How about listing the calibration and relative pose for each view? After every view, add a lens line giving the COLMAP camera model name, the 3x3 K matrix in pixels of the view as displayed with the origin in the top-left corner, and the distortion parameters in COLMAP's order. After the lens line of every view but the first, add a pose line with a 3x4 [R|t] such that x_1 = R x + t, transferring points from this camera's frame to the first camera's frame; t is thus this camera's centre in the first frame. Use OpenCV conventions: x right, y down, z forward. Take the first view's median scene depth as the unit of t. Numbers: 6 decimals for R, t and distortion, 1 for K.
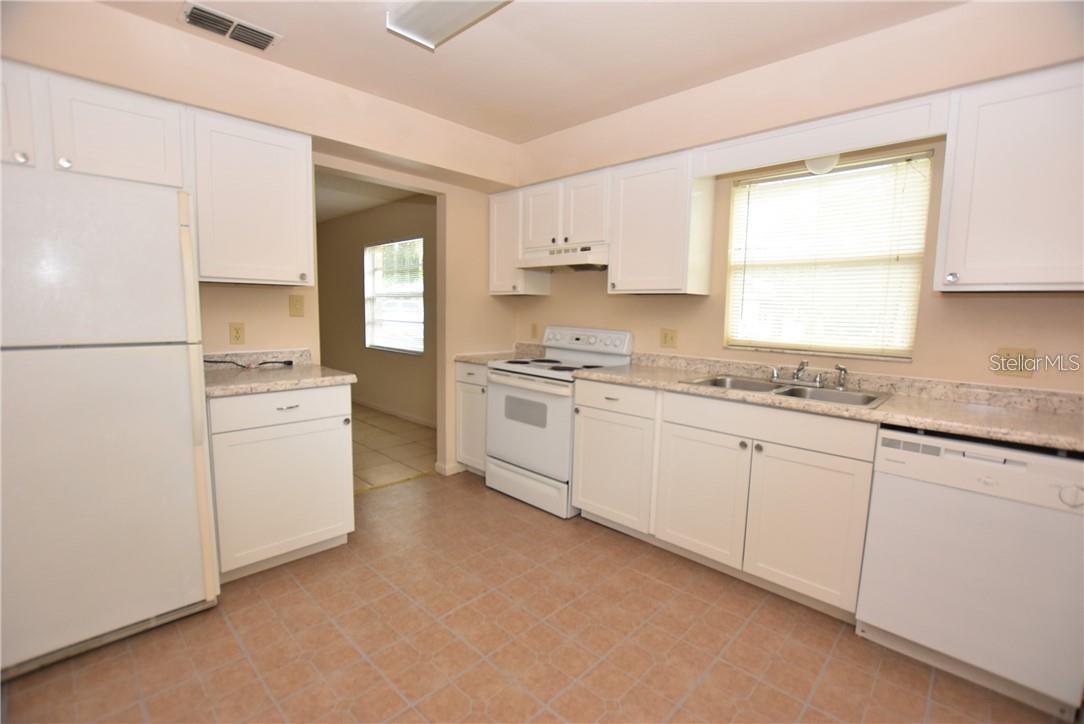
lens RADIAL K [[479.4, 0, 542.0], [0, 479.4, 362.0], [0, 0, 1]] dist [-0.001006, -0.000156]
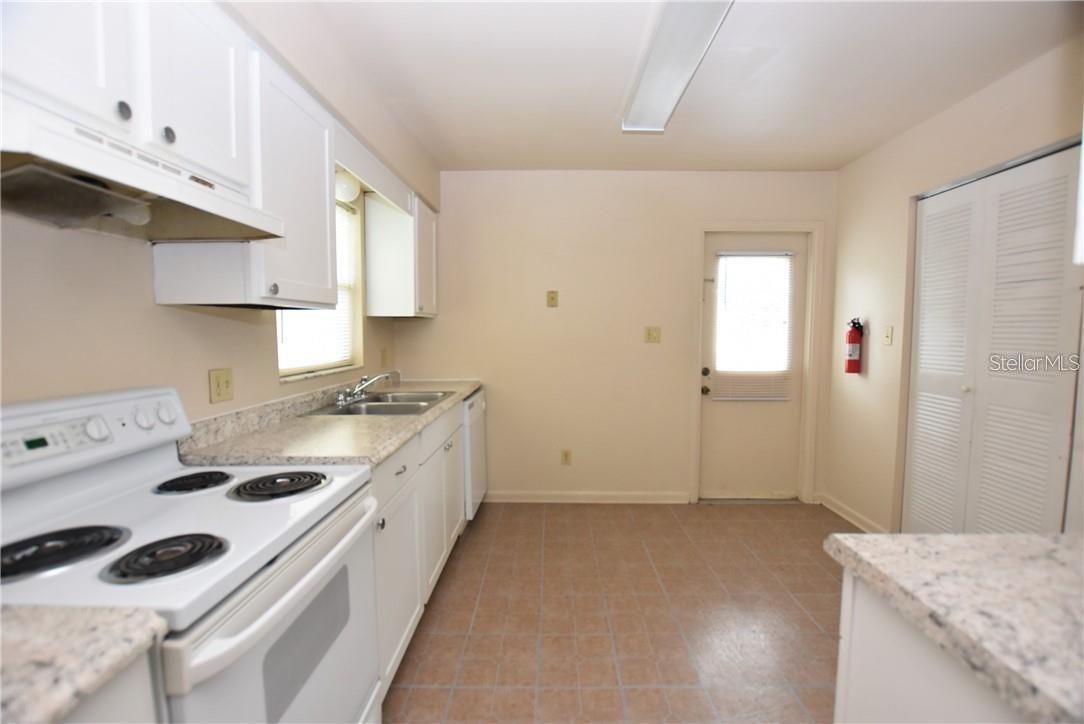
lens RADIAL K [[479.4, 0, 542.0], [0, 479.4, 362.0], [0, 0, 1]] dist [-0.001006, -0.000156]
pose [[-0.675172, -0.068307, 0.734491, -0.406136], [0.074256, 0.984352, 0.159802, -0.140659], [-0.733914, 0.162435, -0.659534, 1.117340]]
